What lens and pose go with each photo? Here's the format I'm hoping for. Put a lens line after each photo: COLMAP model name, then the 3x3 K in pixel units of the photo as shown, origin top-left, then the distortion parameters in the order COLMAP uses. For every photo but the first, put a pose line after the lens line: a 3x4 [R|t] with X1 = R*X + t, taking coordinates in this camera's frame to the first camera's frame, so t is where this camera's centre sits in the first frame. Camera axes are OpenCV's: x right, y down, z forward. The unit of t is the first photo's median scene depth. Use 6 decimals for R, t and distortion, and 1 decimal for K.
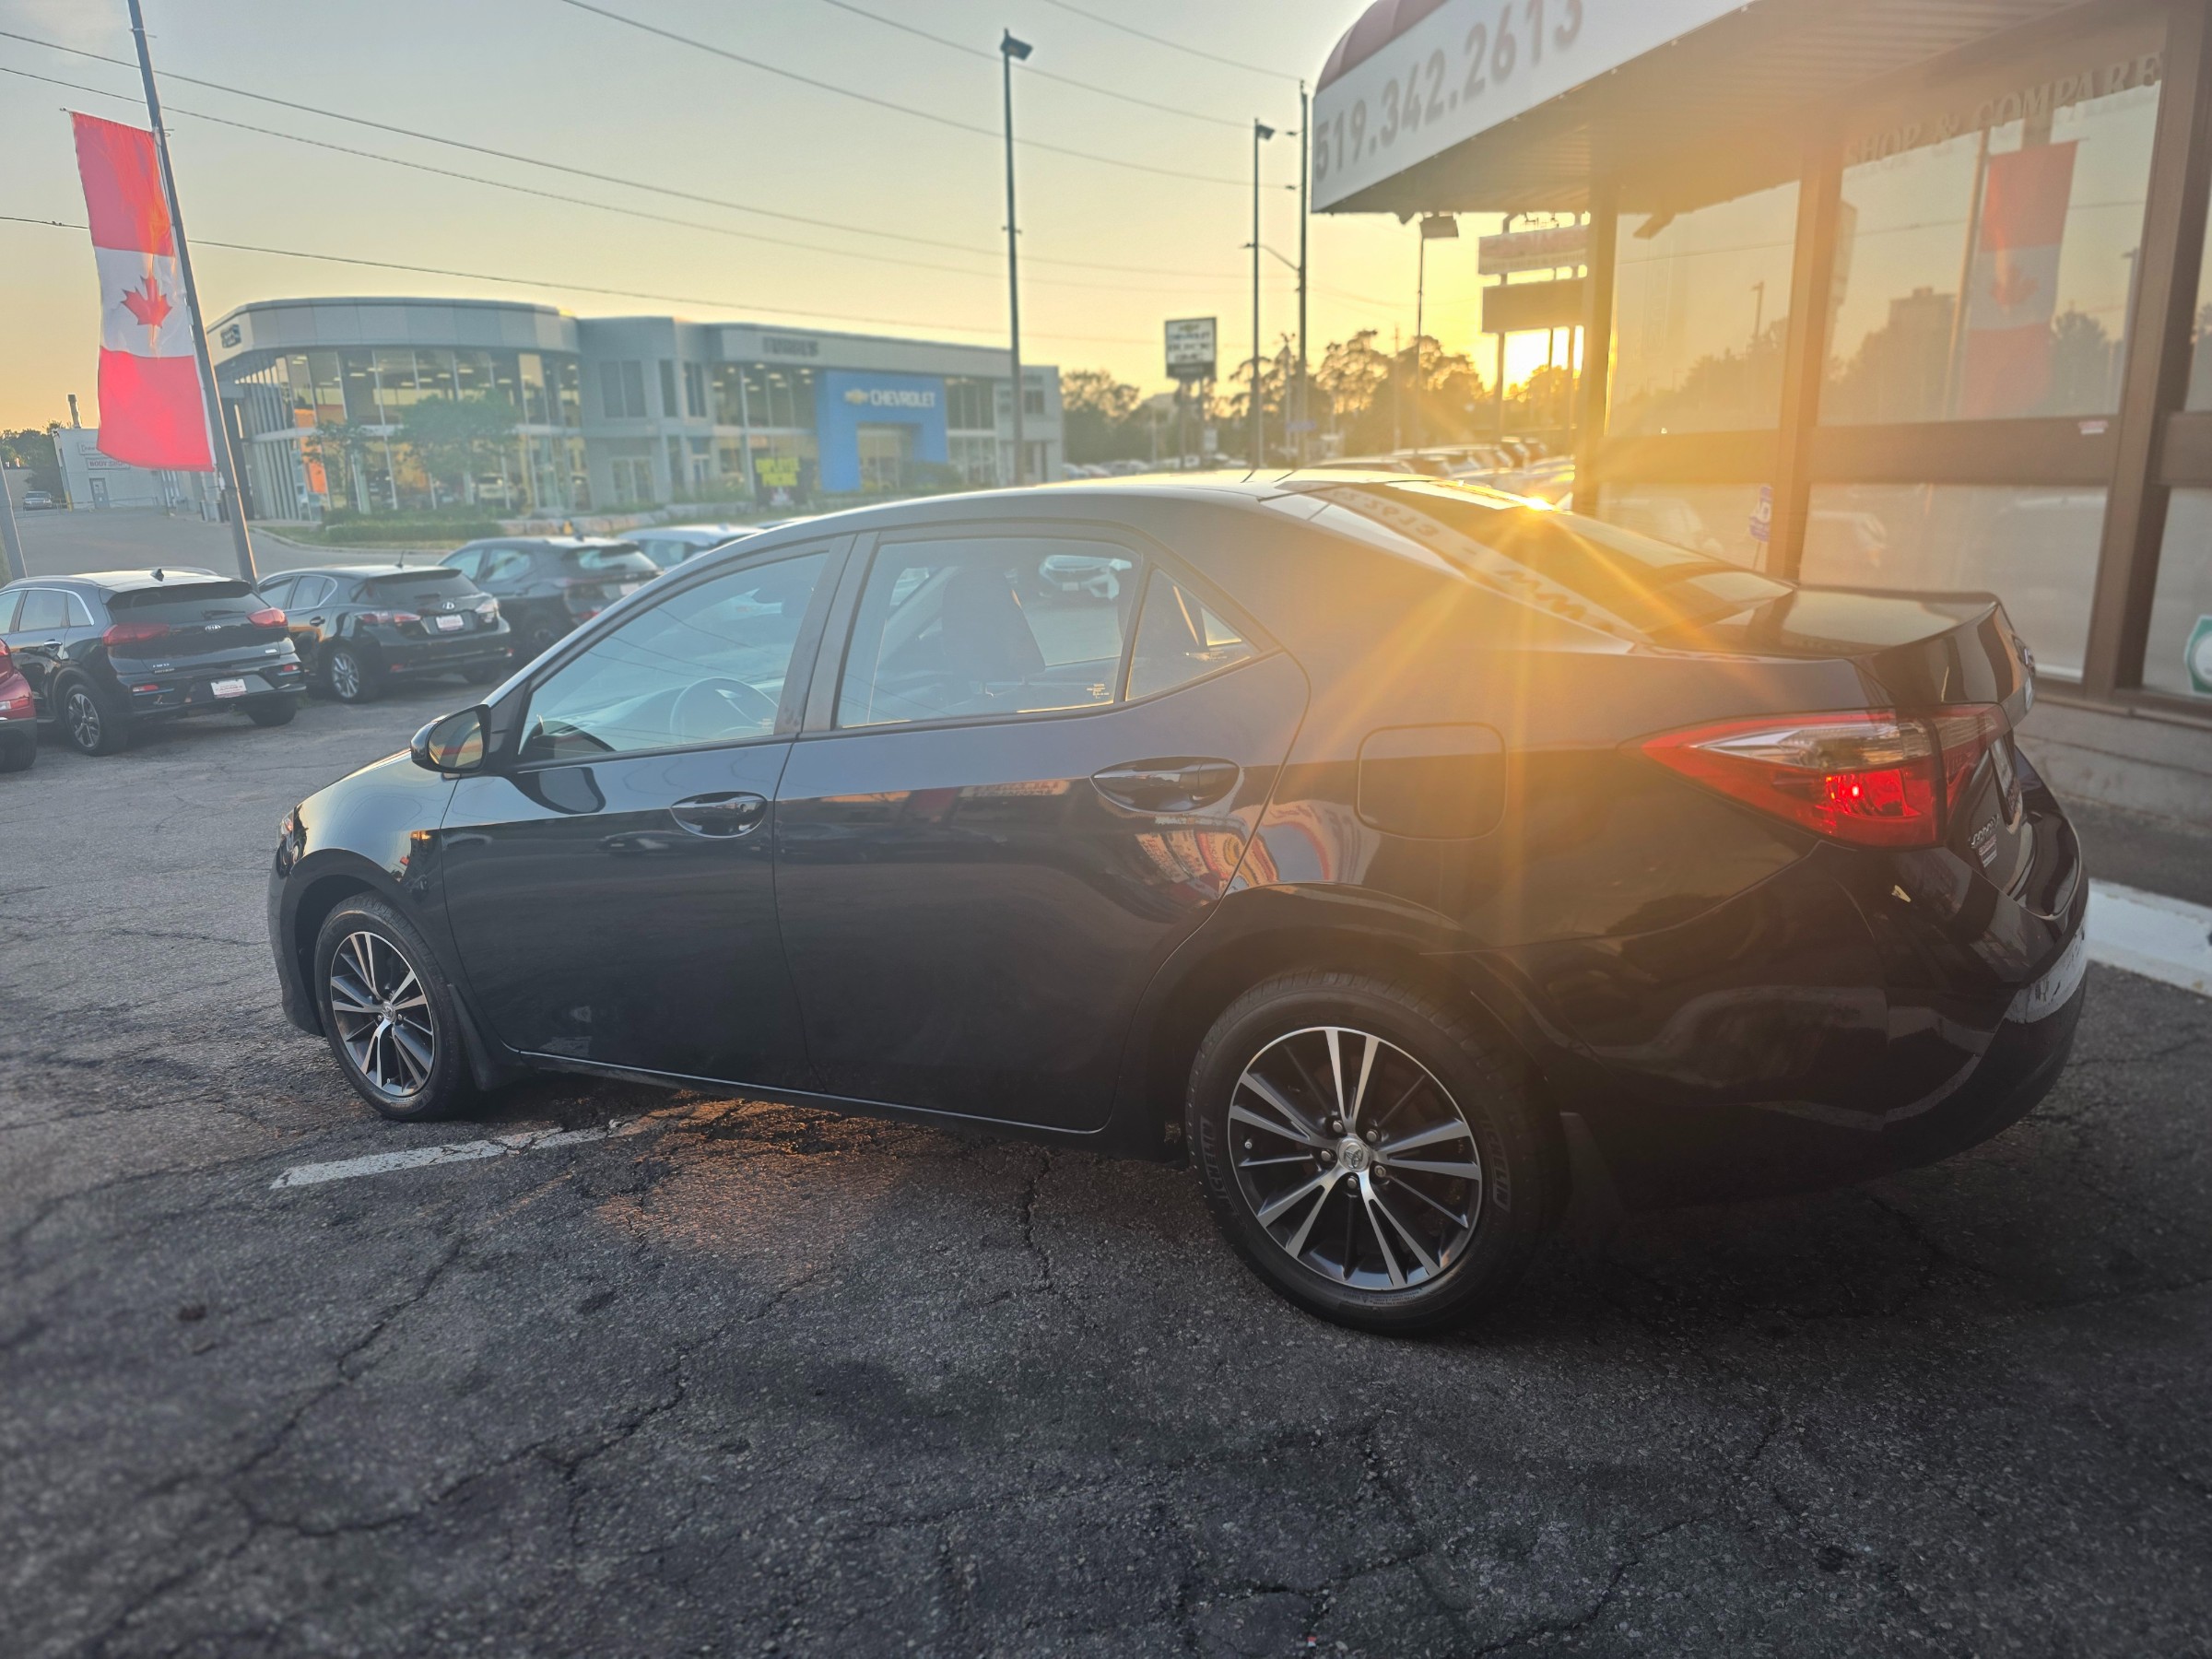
lens RADIAL K [[1784.9, 0, 1040.5], [0, 1784.9, 833.3], [0, 0, 1]] dist [0.077908, -0.110382]
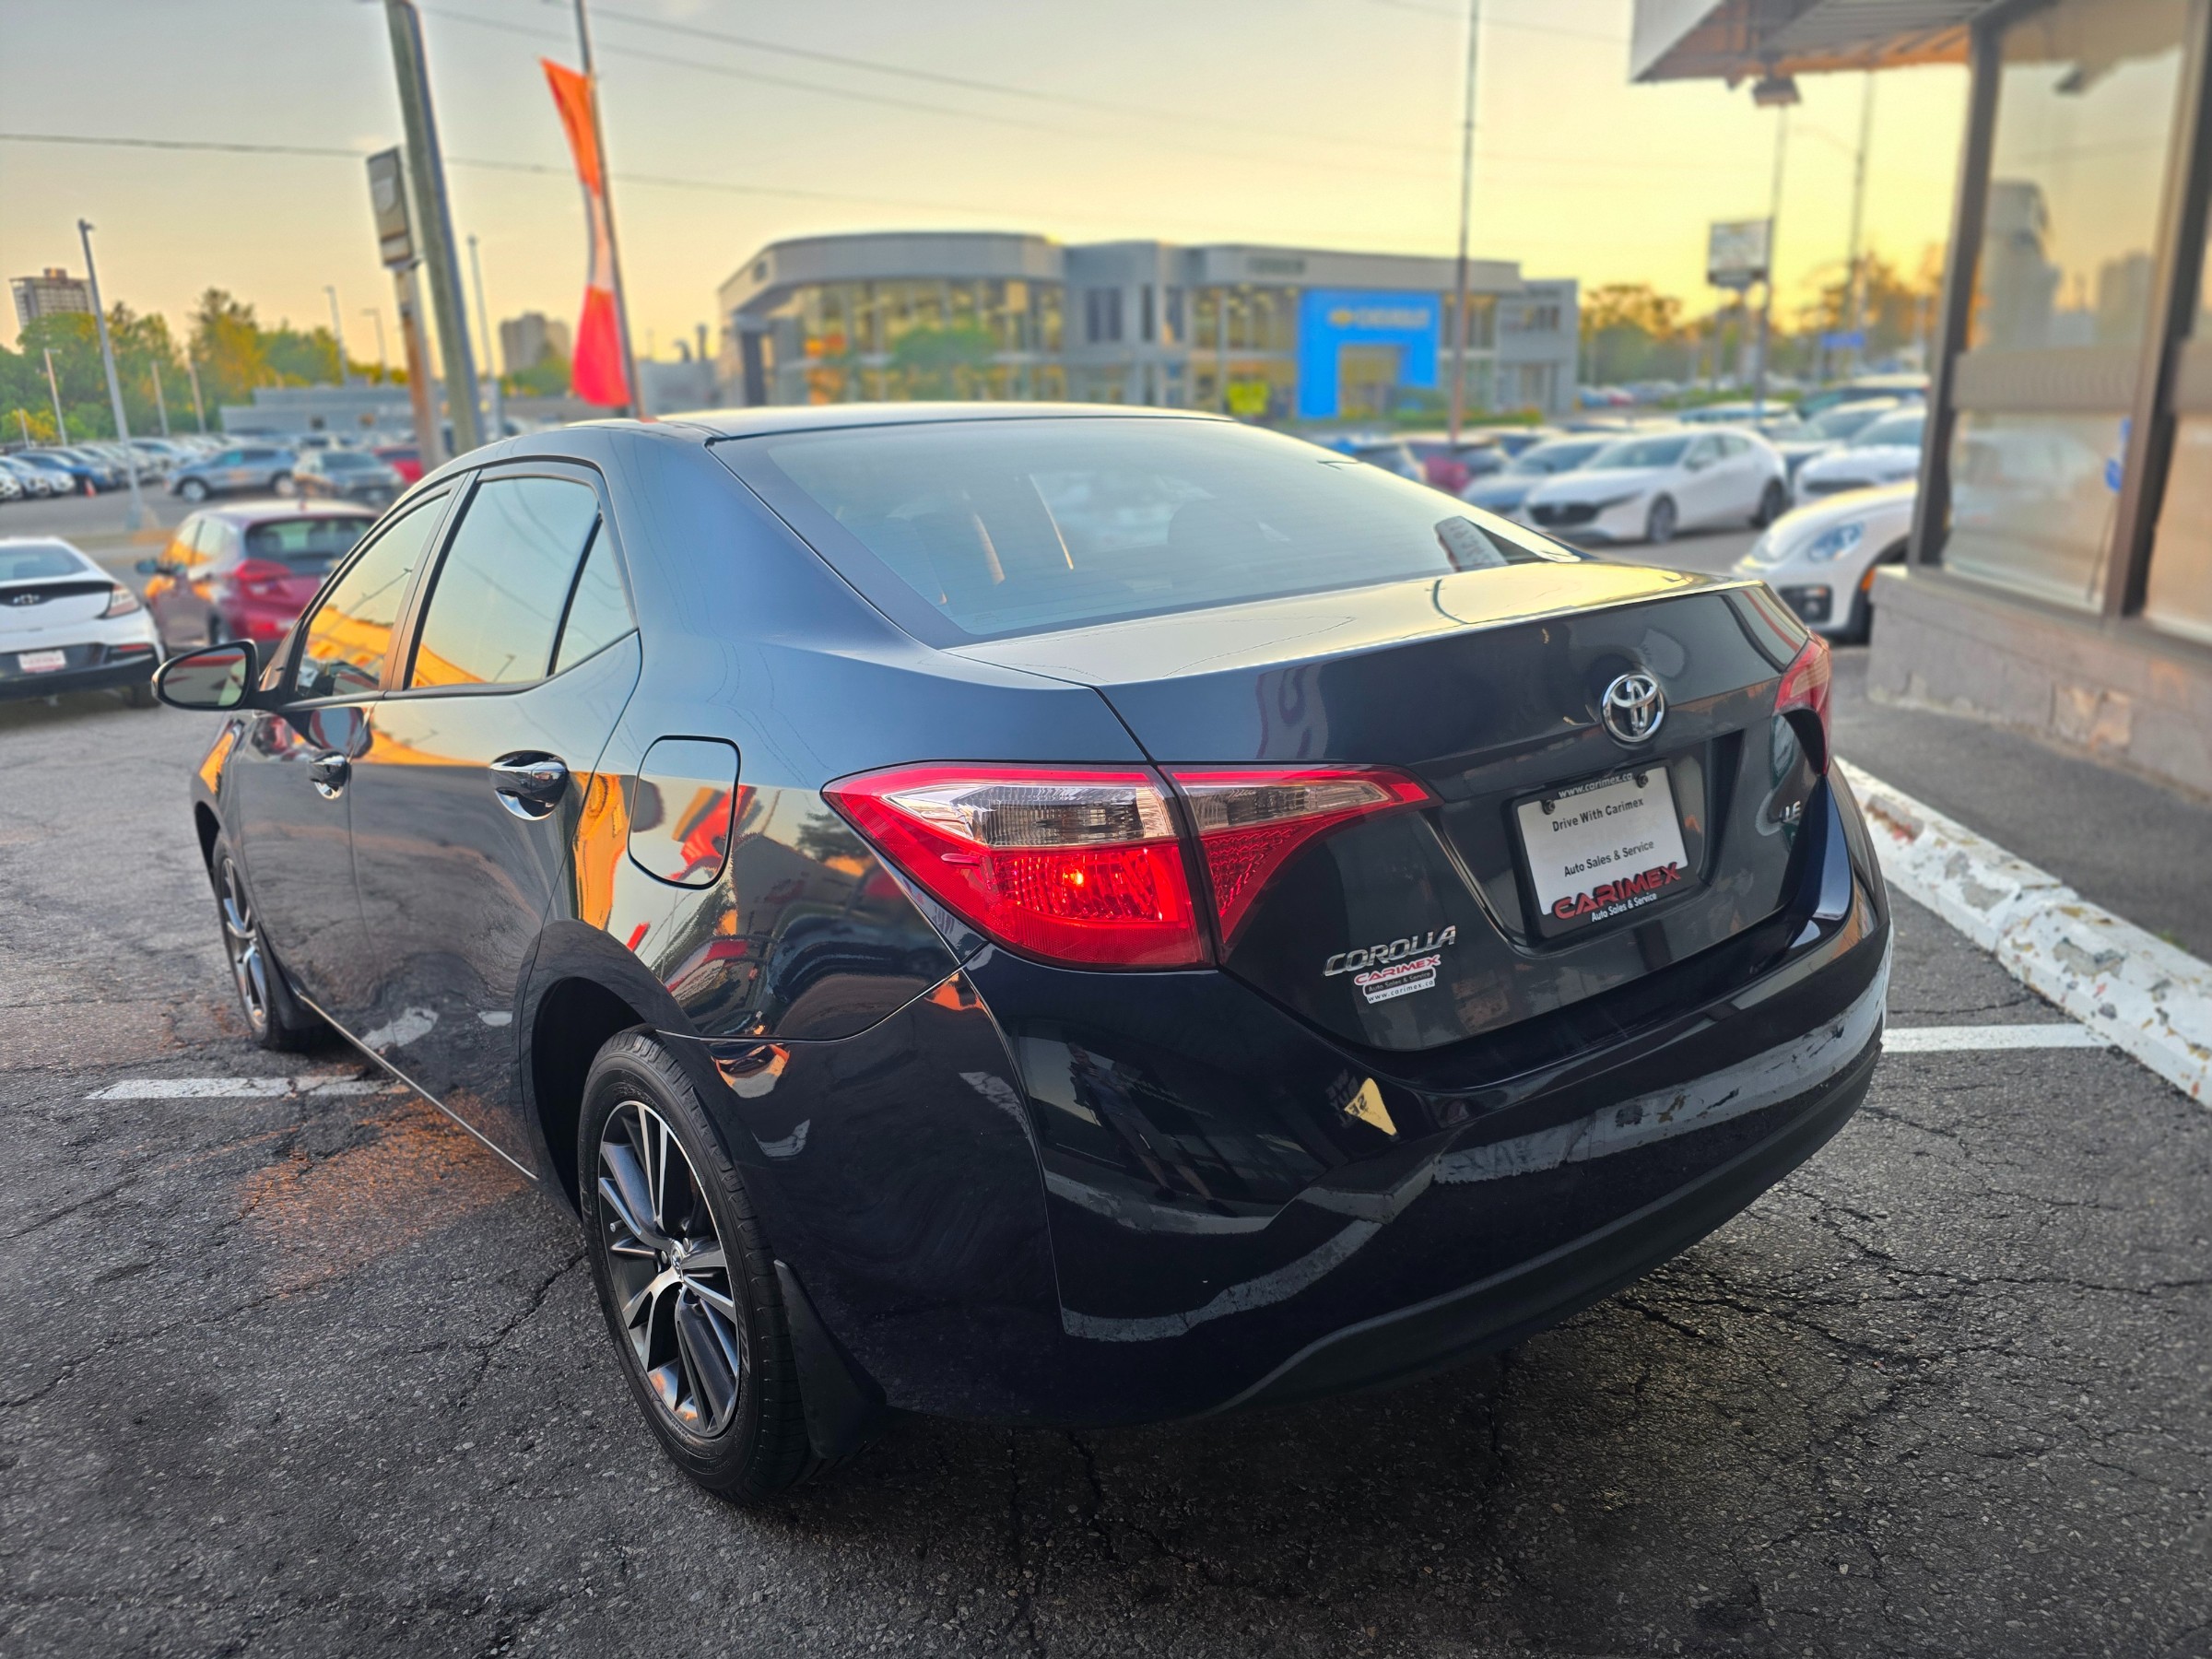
lens RADIAL K [[1784.9, 0, 1040.5], [0, 1784.9, 833.3], [0, 0, 1]] dist [0.077908, -0.110382]
pose [[0.932584, 0.084774, -0.350857, 0.107606], [-0.070822, 0.996110, 0.052434, -0.011926], [0.353937, -0.024051, 0.934960, 0.055753]]
